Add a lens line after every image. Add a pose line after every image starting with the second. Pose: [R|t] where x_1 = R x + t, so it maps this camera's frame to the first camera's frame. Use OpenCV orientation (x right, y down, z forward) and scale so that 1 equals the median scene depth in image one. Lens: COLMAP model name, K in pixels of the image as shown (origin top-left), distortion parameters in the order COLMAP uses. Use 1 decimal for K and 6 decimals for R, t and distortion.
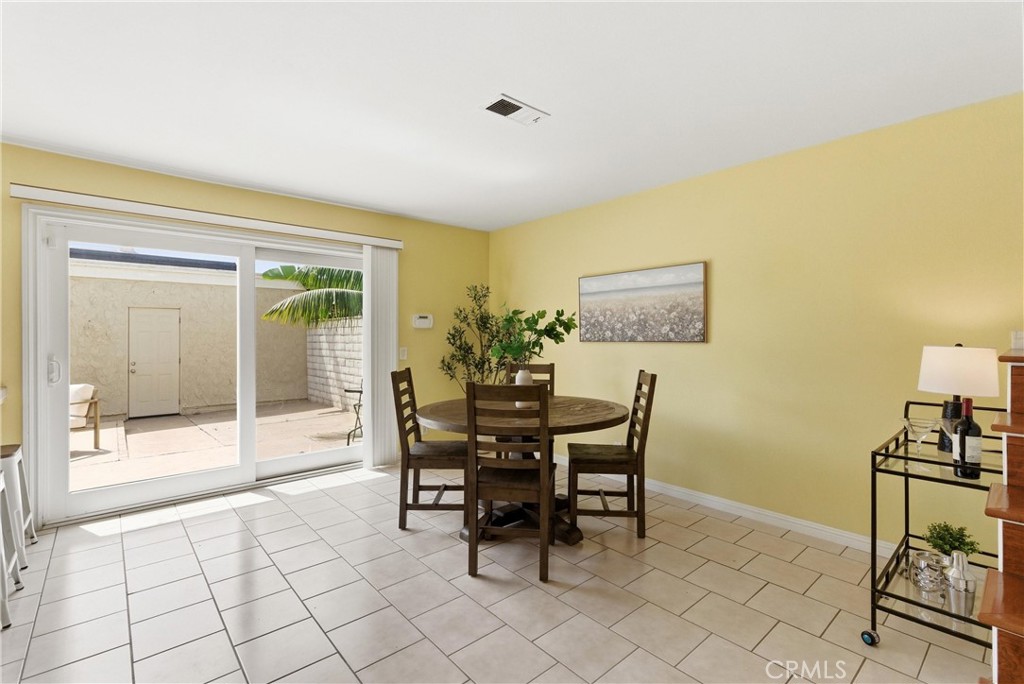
lens RADIAL K [[466.4, 0, 514.1], [0, 466.4, 338.1], [0, 0, 1]] dist [0.002295, 0.000377]
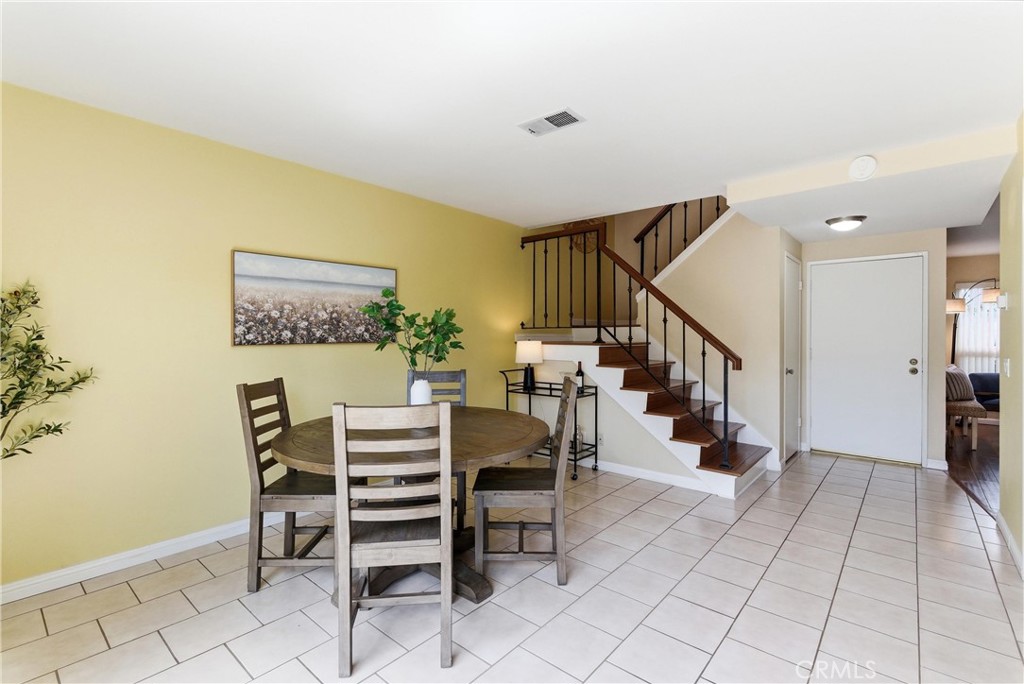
lens RADIAL K [[466.4, 0, 514.1], [0, 466.4, 338.1], [0, 0, 1]] dist [0.002295, 0.000377]
pose [[-0.136338, -0.008286, 0.990628, -0.647751], [0.004760, 0.999948, 0.009019, -0.008191], [-0.990651, 0.005945, -0.136292, 0.771410]]
